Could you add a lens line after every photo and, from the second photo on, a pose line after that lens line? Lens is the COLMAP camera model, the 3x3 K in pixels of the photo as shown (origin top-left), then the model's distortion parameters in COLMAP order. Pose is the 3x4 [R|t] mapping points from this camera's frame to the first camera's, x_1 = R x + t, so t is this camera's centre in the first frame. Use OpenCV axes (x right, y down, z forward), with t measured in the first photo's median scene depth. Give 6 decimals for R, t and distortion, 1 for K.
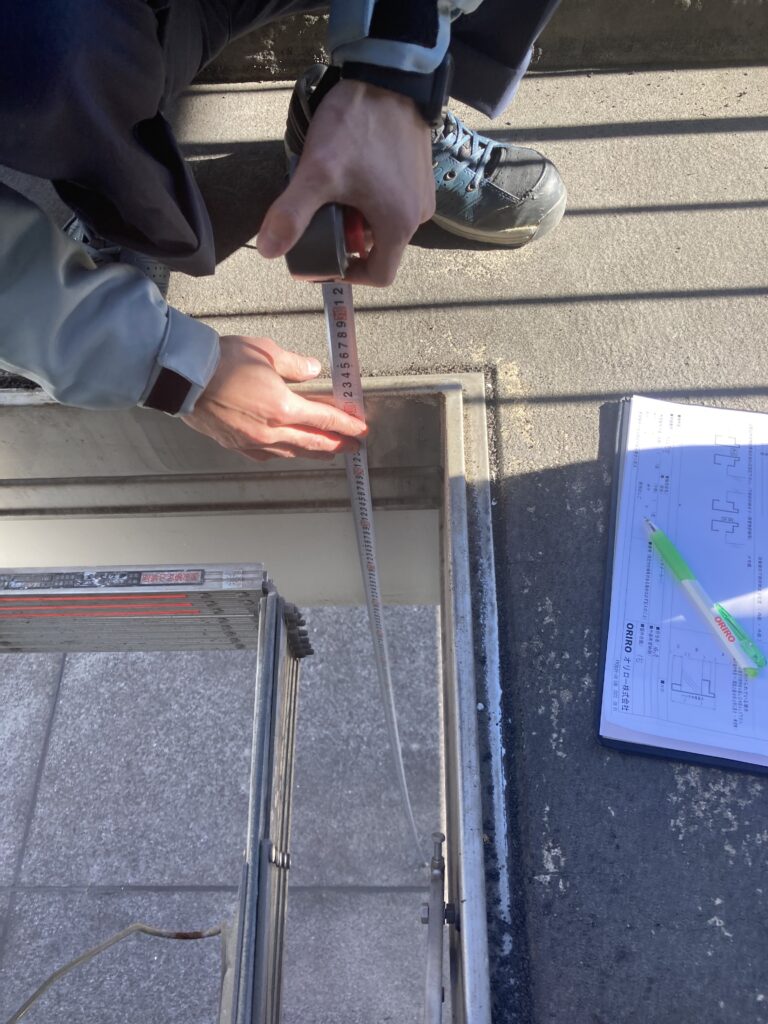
lens RADIAL K [[839.3, 0, 384.0], [0, 839.3, 512.0], [0, 0, 1]] dist [0.000861, 0.009632]
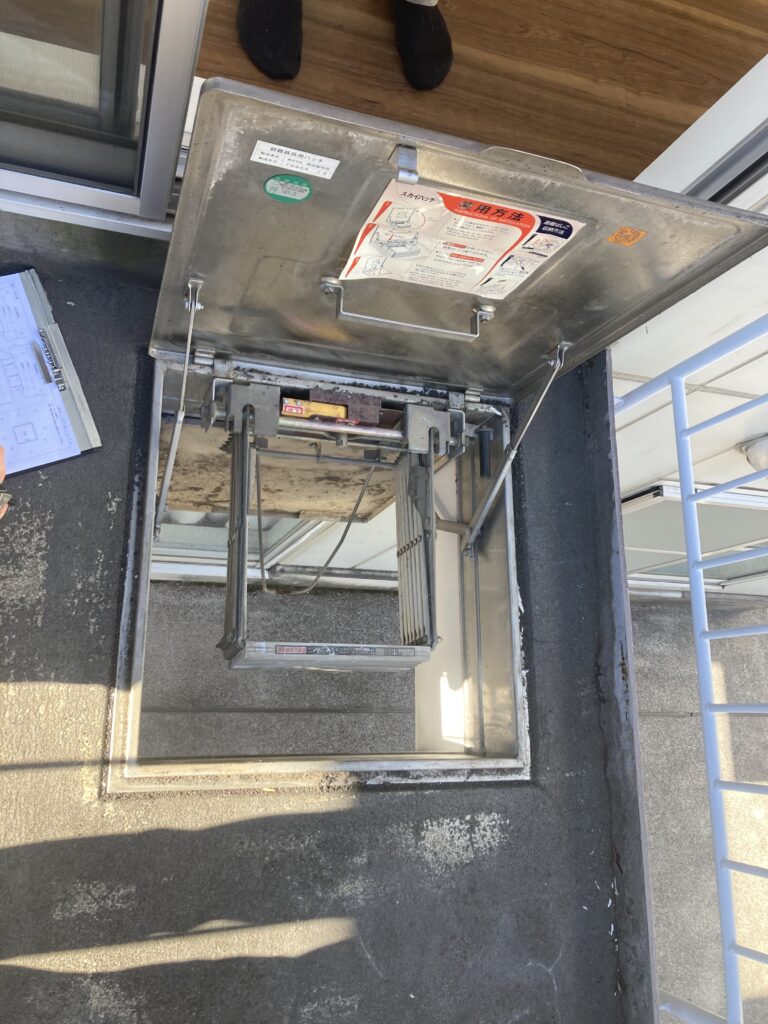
lens RADIAL K [[839.3, 0, 384.0], [0, 839.3, 512.0], [0, 0, 1]] dist [0.000861, 0.009632]
pose [[-0.956453, -0.062550, -0.285106, 0.130261], [-0.145473, -0.744662, 0.651395, -1.081900], [-0.253052, 0.664504, 0.703135, -0.710366]]
